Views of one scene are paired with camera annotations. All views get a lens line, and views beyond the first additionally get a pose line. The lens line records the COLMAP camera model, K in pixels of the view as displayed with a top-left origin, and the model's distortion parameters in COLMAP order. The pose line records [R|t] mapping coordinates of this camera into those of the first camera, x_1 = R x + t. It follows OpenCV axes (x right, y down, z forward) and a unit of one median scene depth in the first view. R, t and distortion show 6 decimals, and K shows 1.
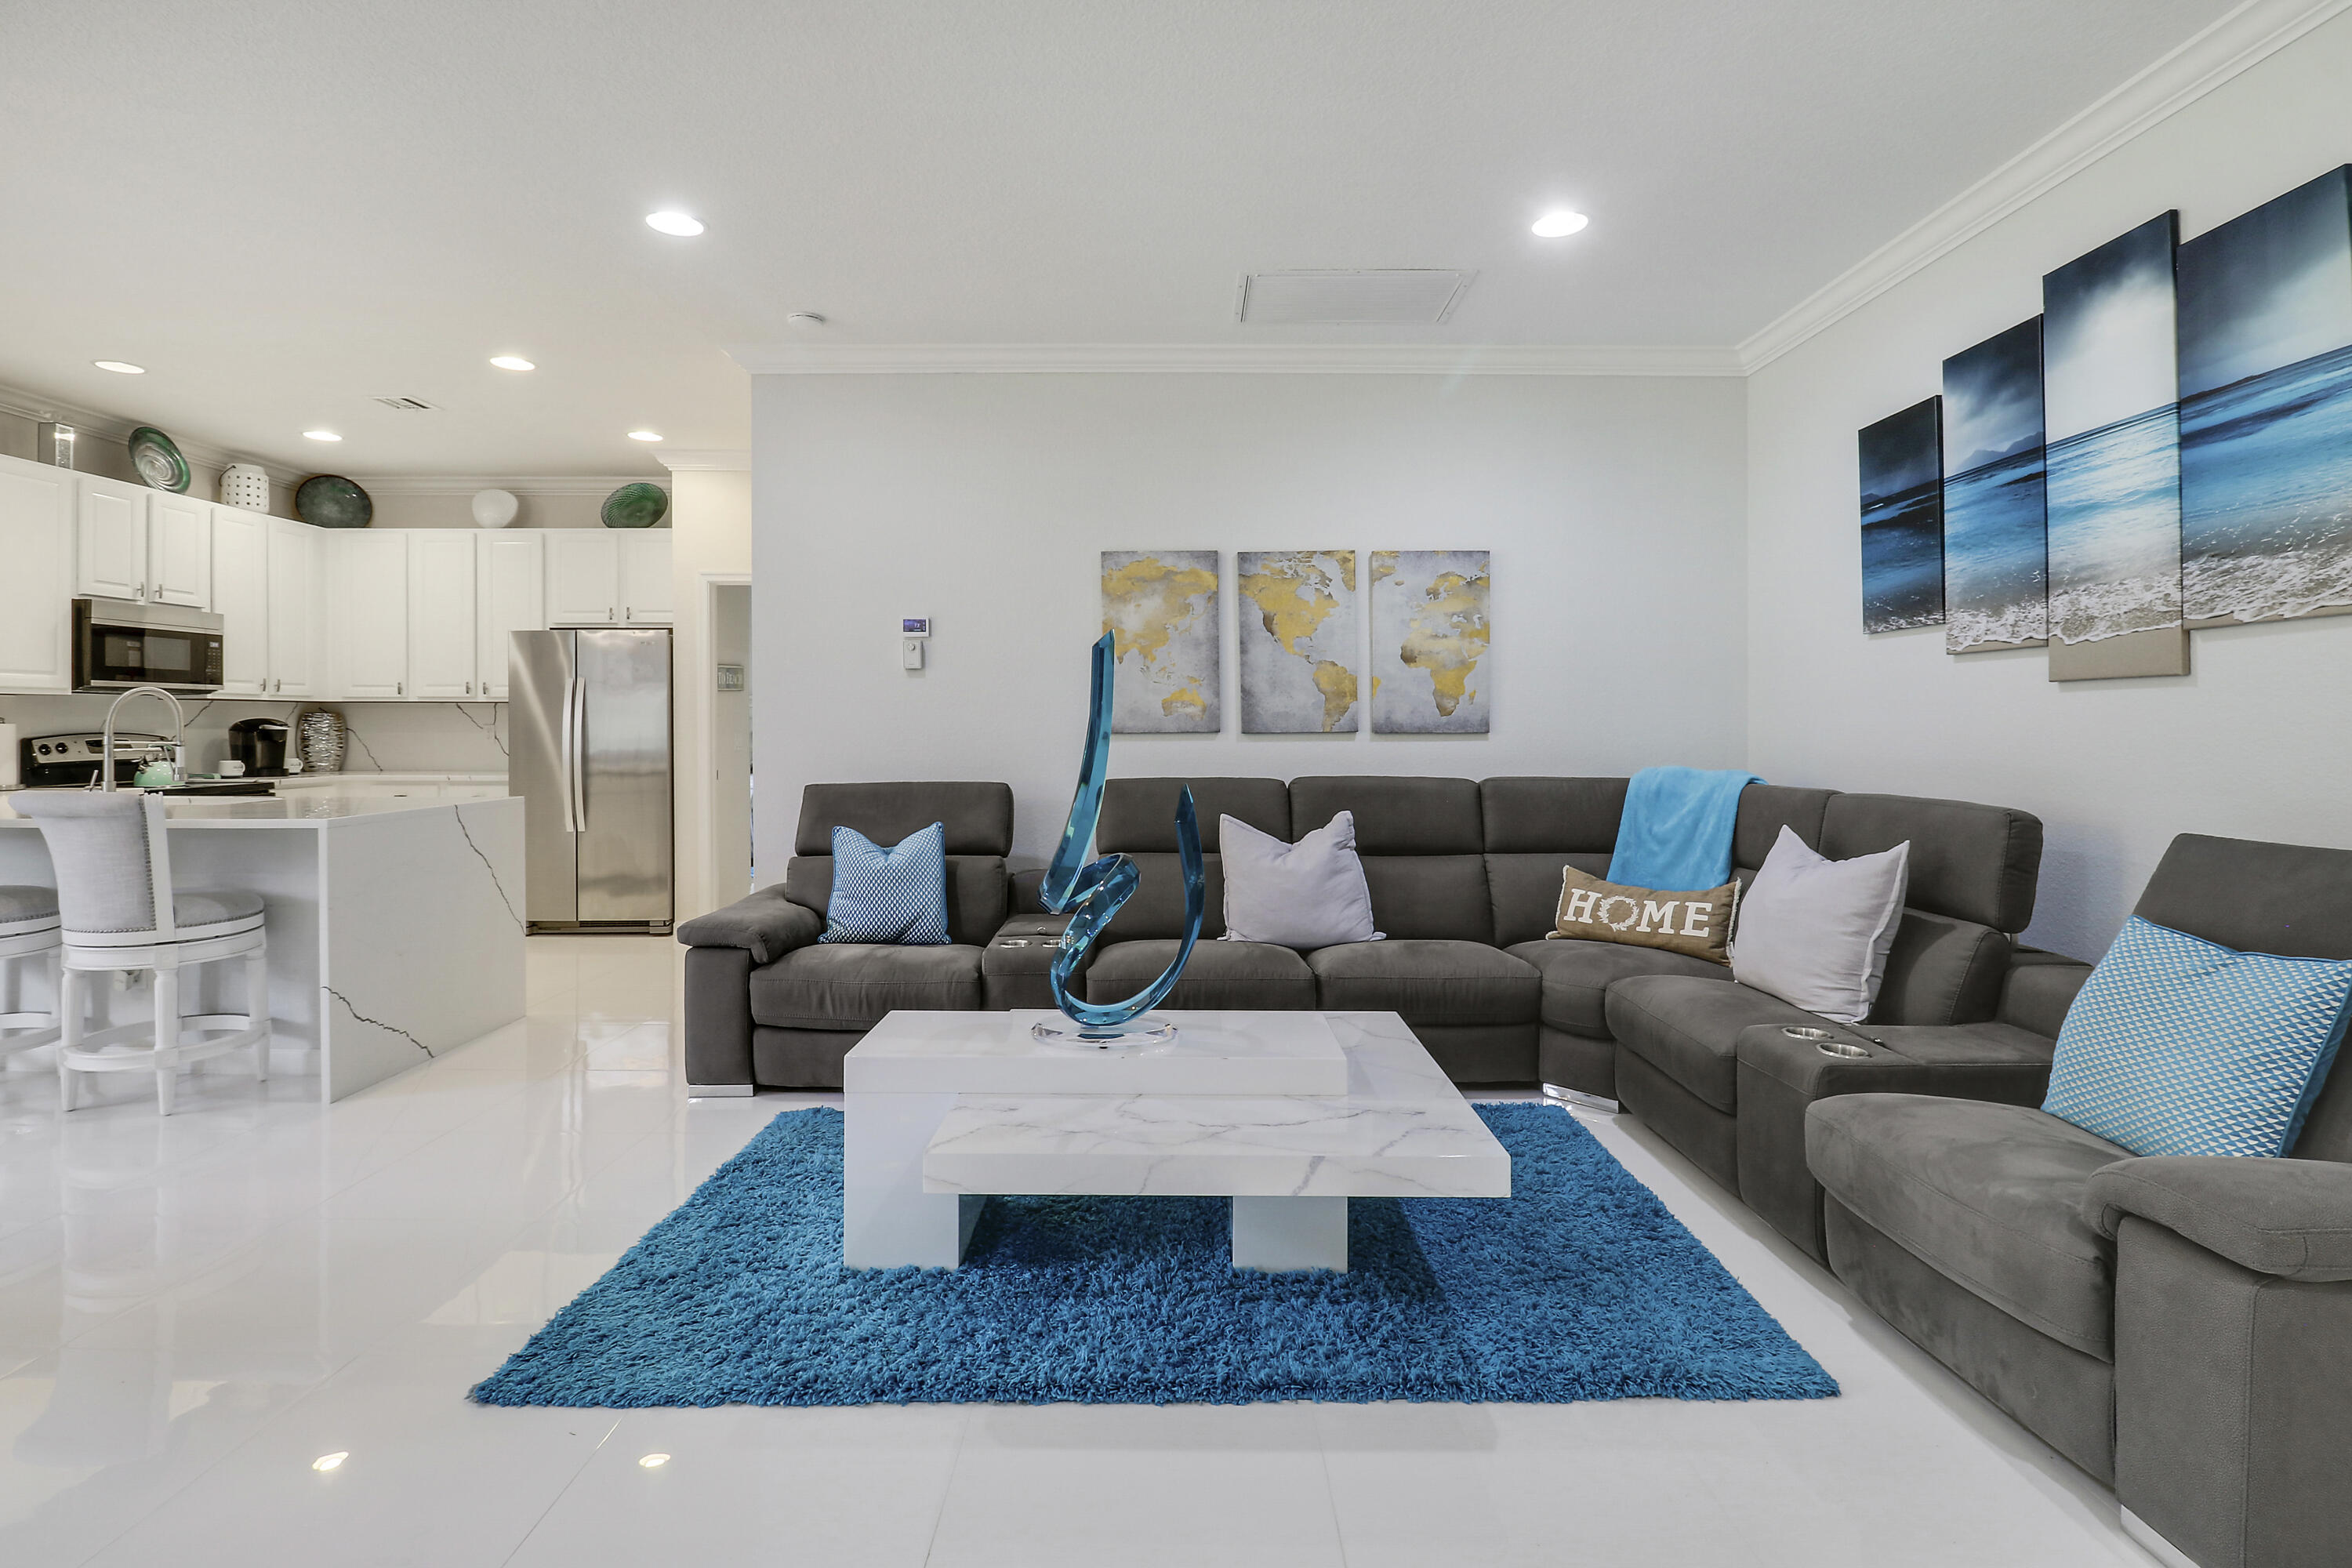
lens RADIAL K [[1106.0, 0, 1156.7], [0, 1106.0, 732.0], [0, 0, 1]] dist [-0.006298, -0.006644]
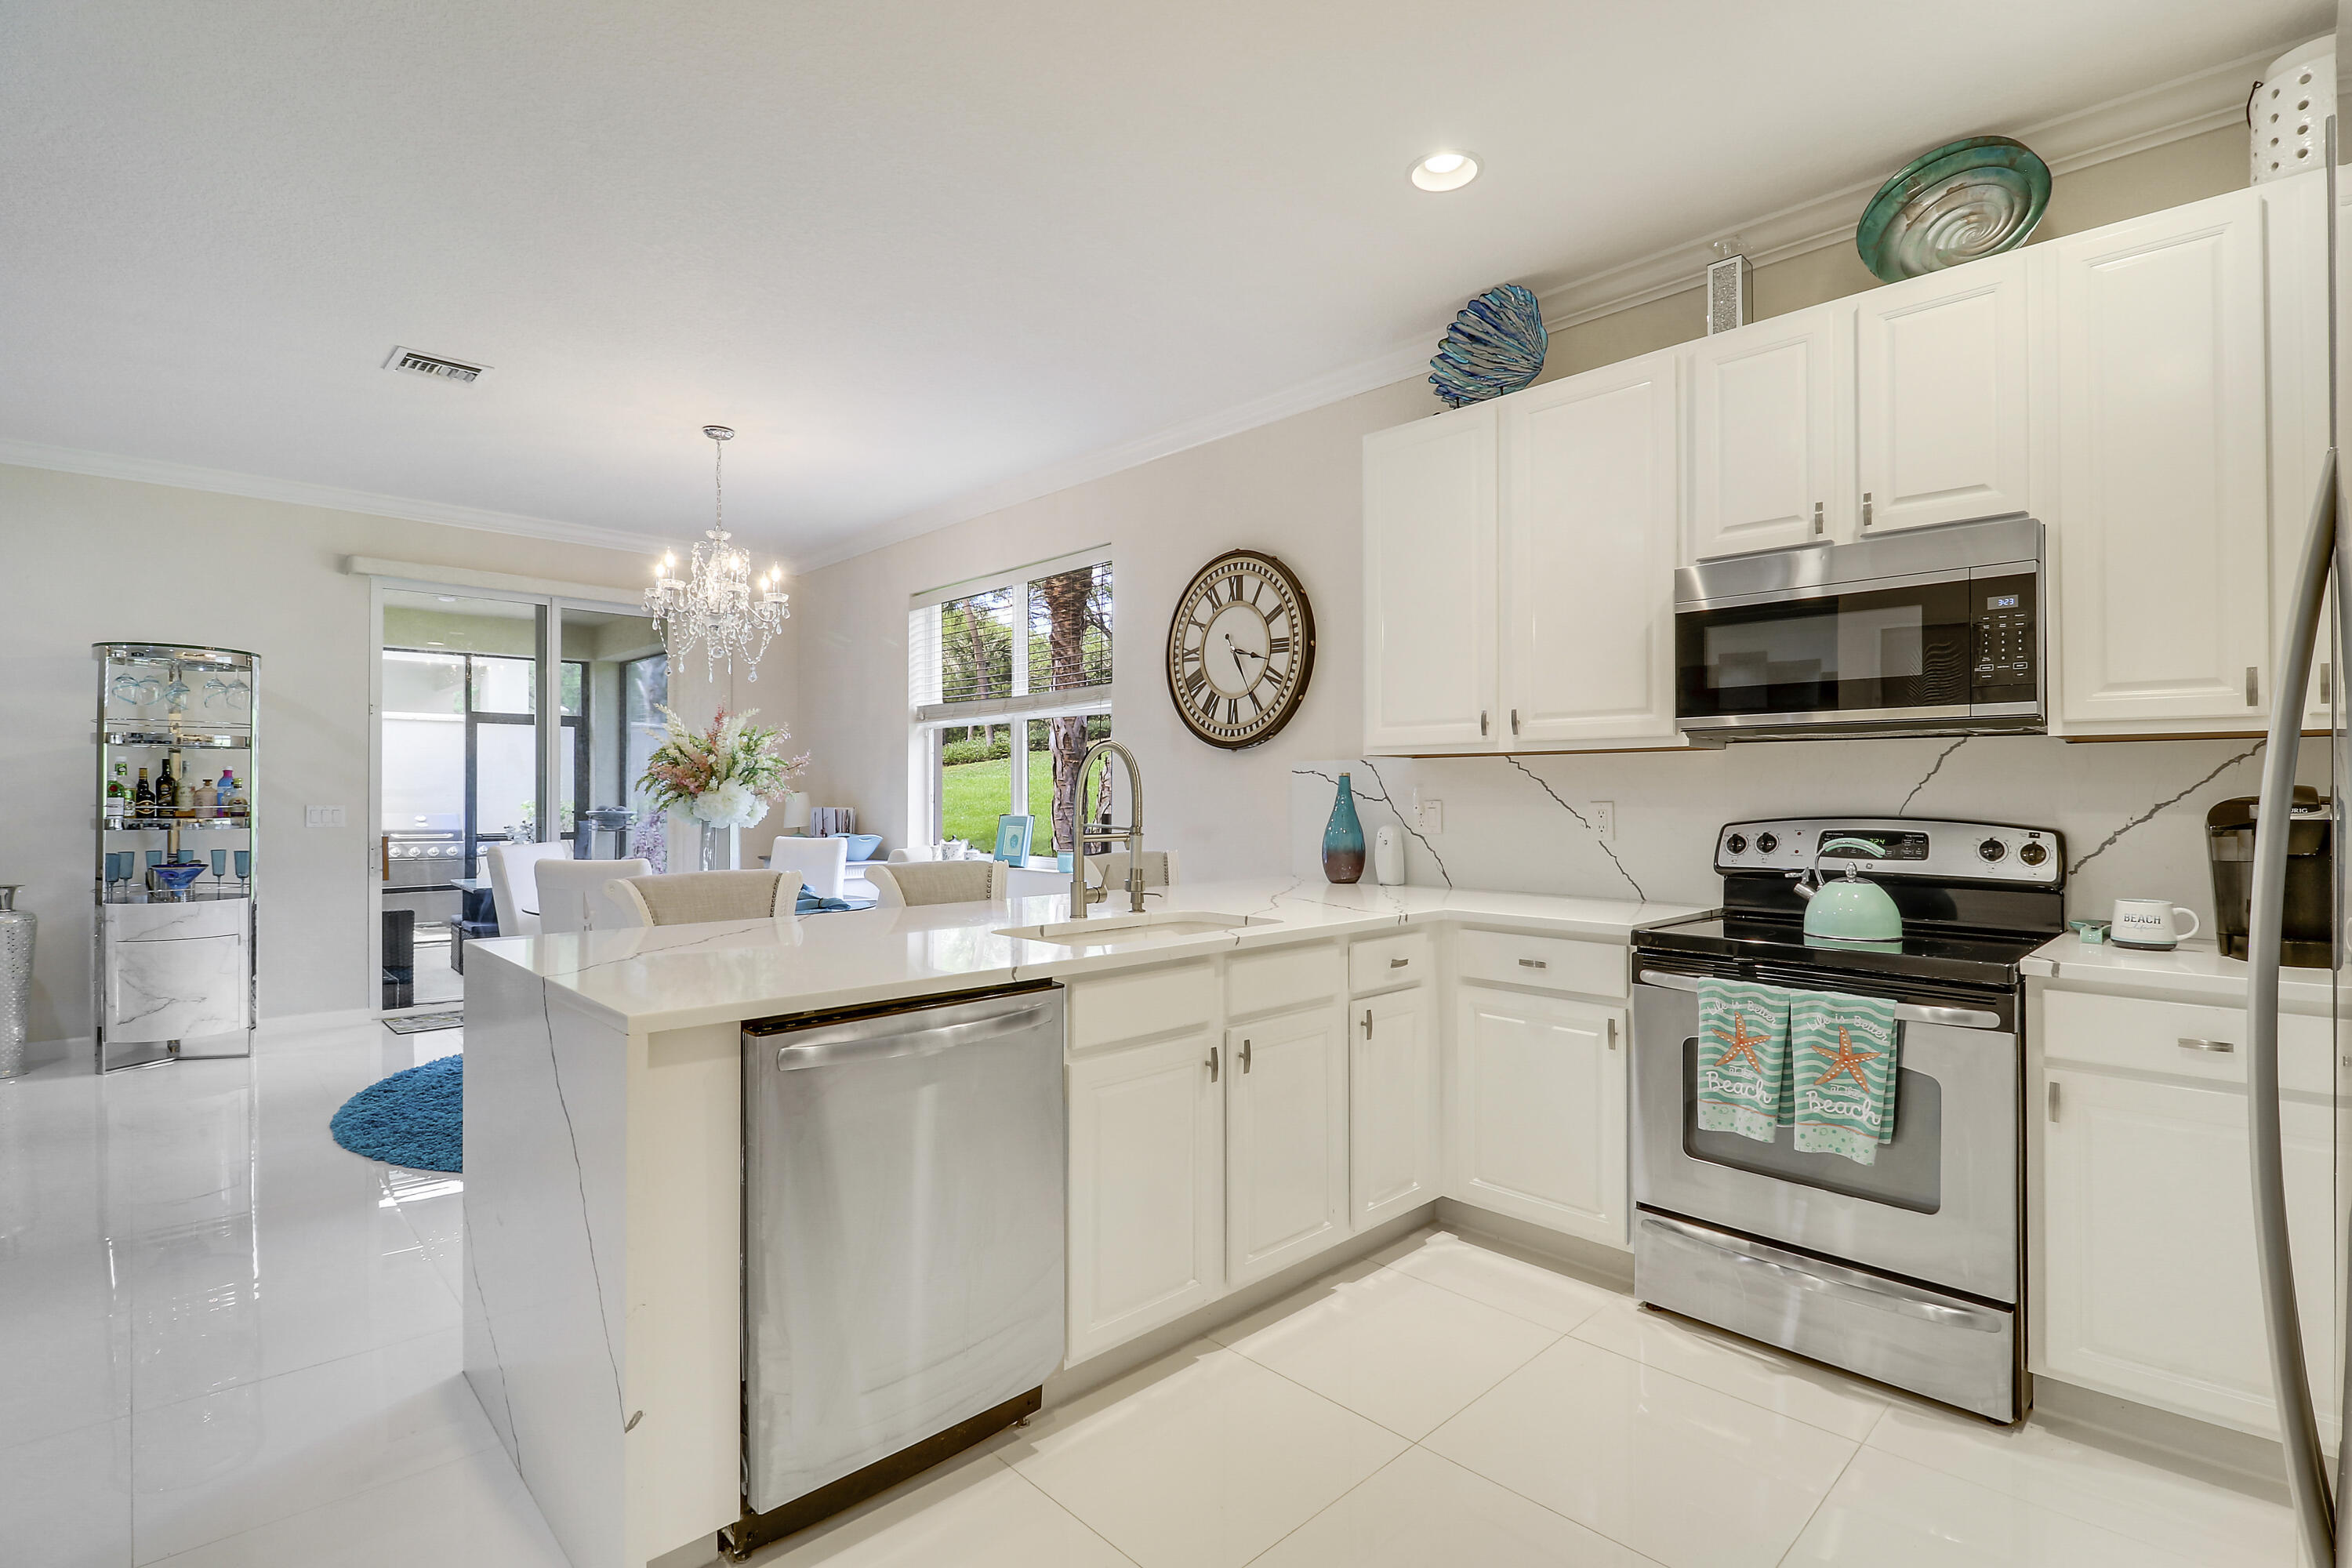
lens RADIAL K [[1092.8, 0, 1198.1], [0, 1092.8, 805.3], [0, 0, 1]] dist [0.000231, -0.007144]
pose [[-0.714154, 0.004874, -0.699972, -0.474774], [-0.007297, 0.999870, 0.014407, -0.011538], [0.699951, 0.015397, -0.714025, 1.379385]]
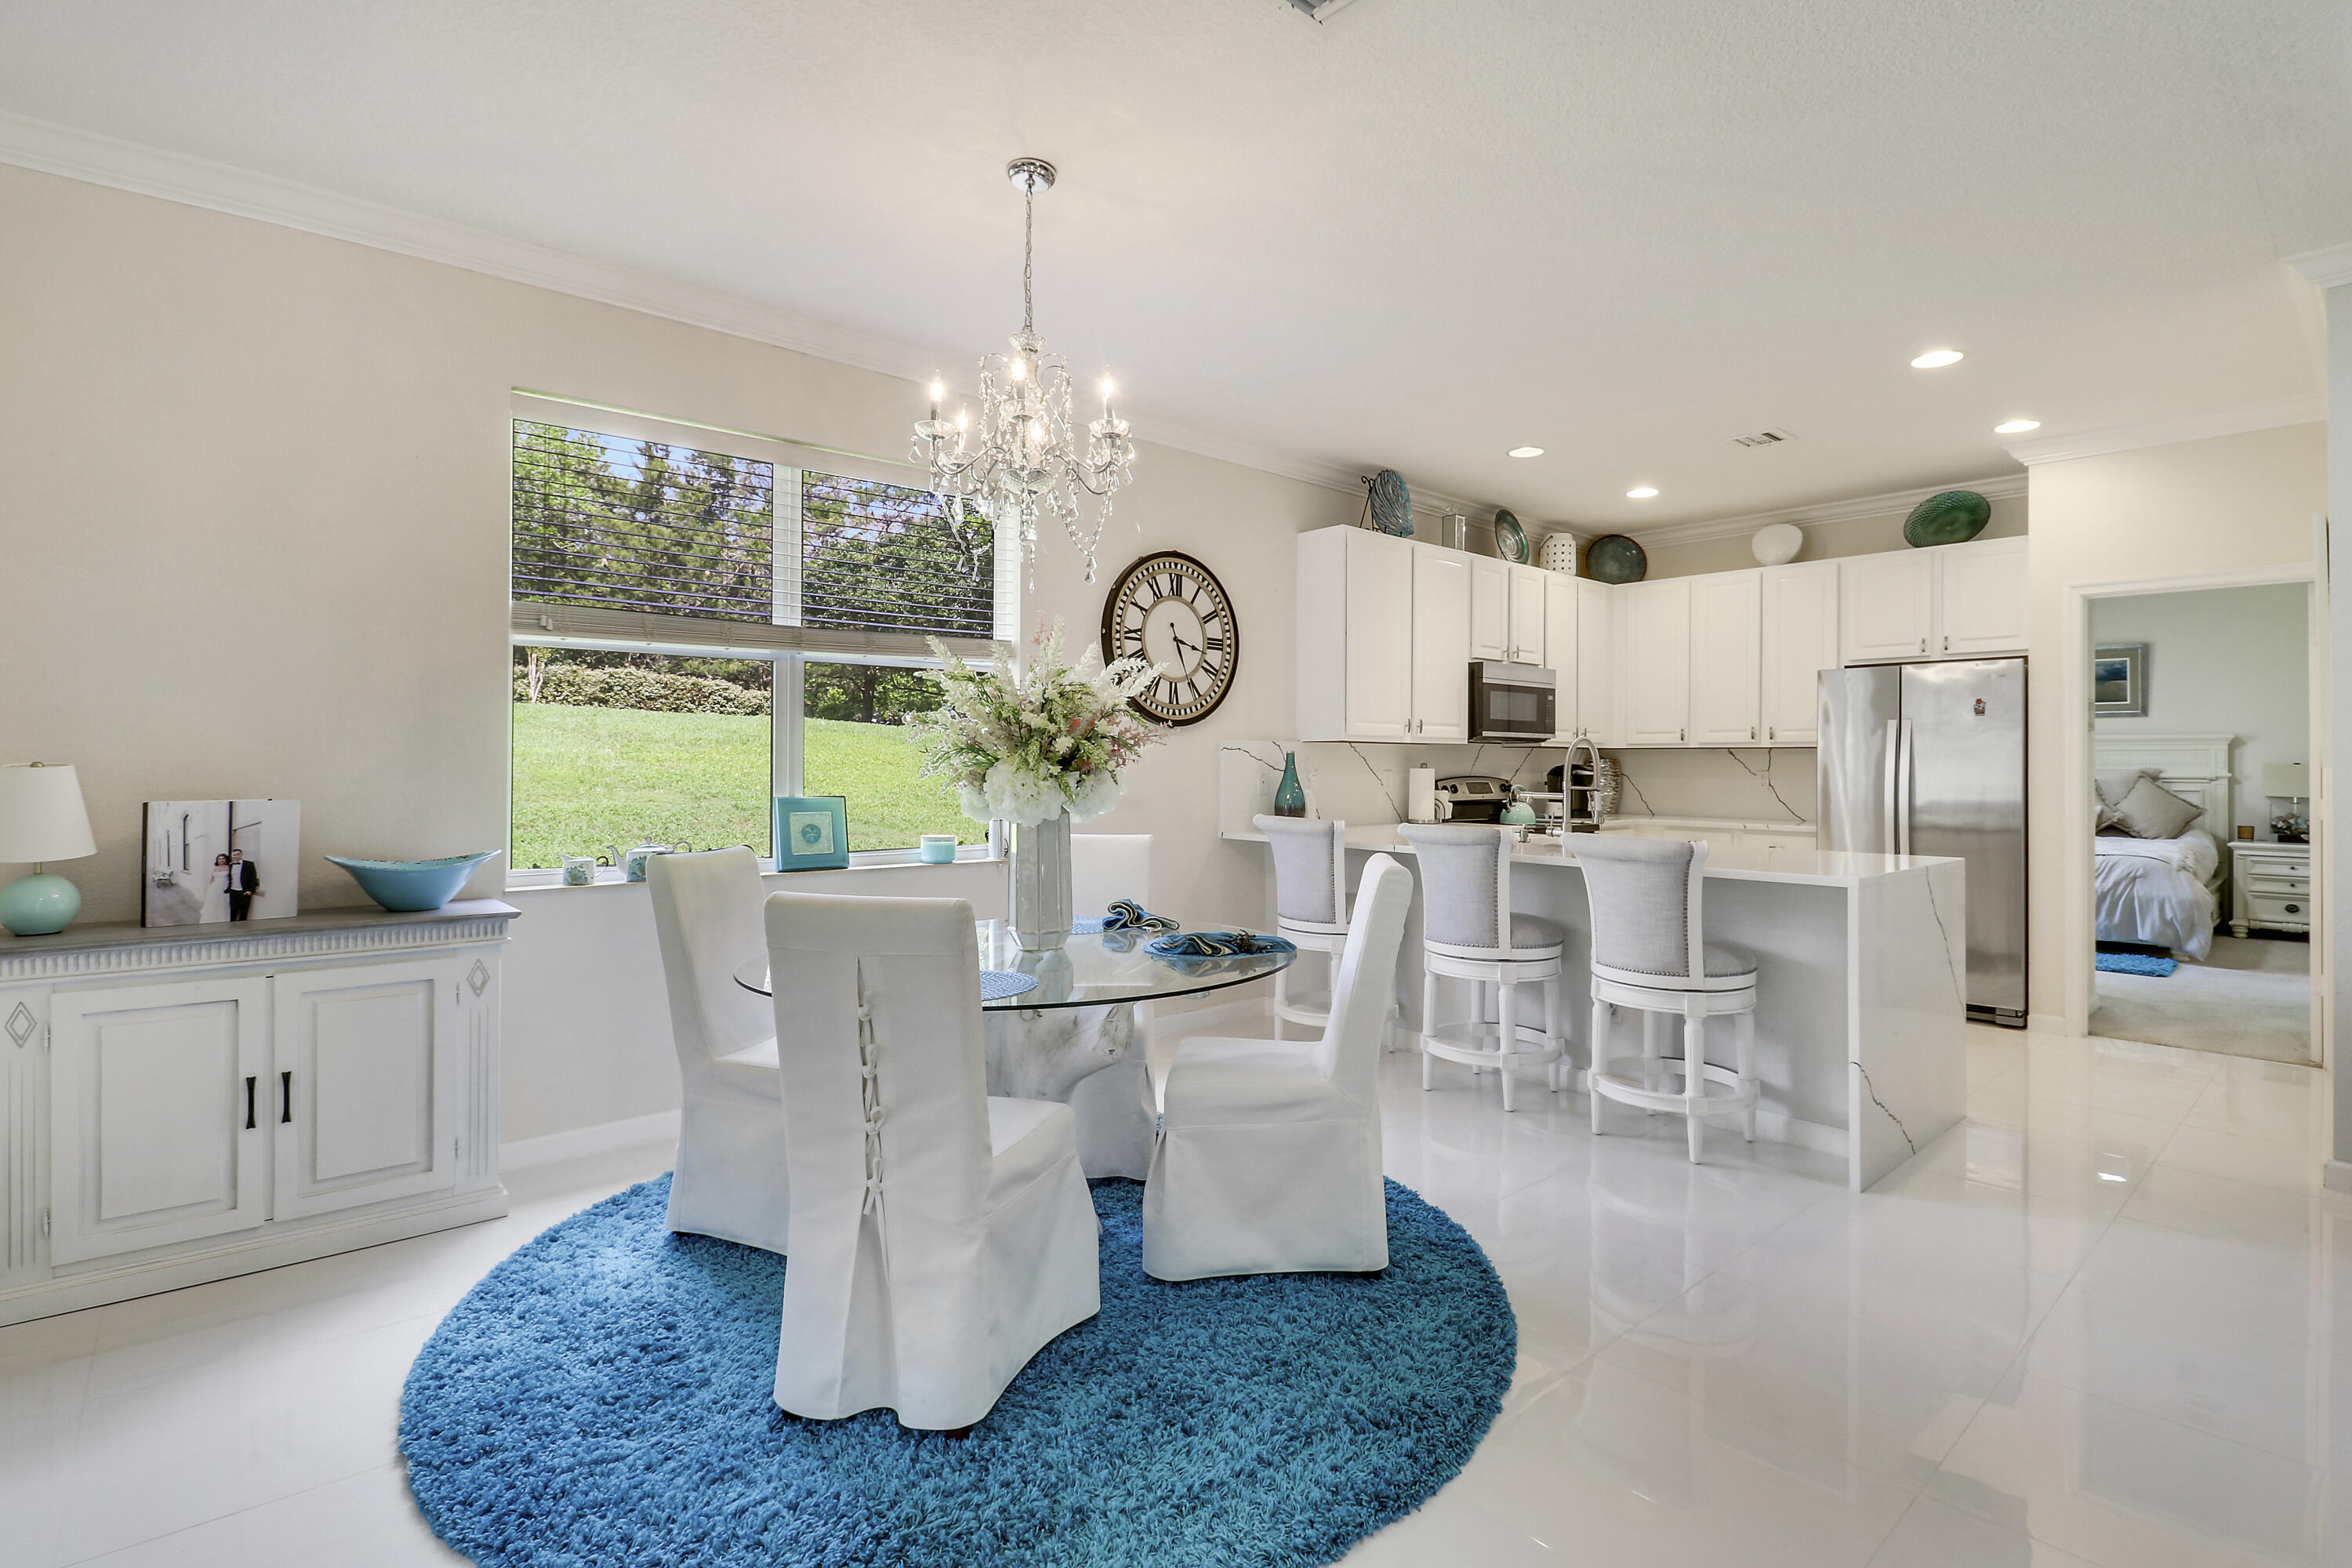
lens RADIAL K [[1106.0, 0, 1188.4], [0, 1106.0, 754.7], [0, 0, 1]] dist [-0.006298, -0.006644]
pose [[0.662652, -0.003425, -0.748920, -0.336784], [-0.009606, 0.999868, -0.013072, -0.005035], [0.748866, 0.015856, 0.662532, -0.020323]]
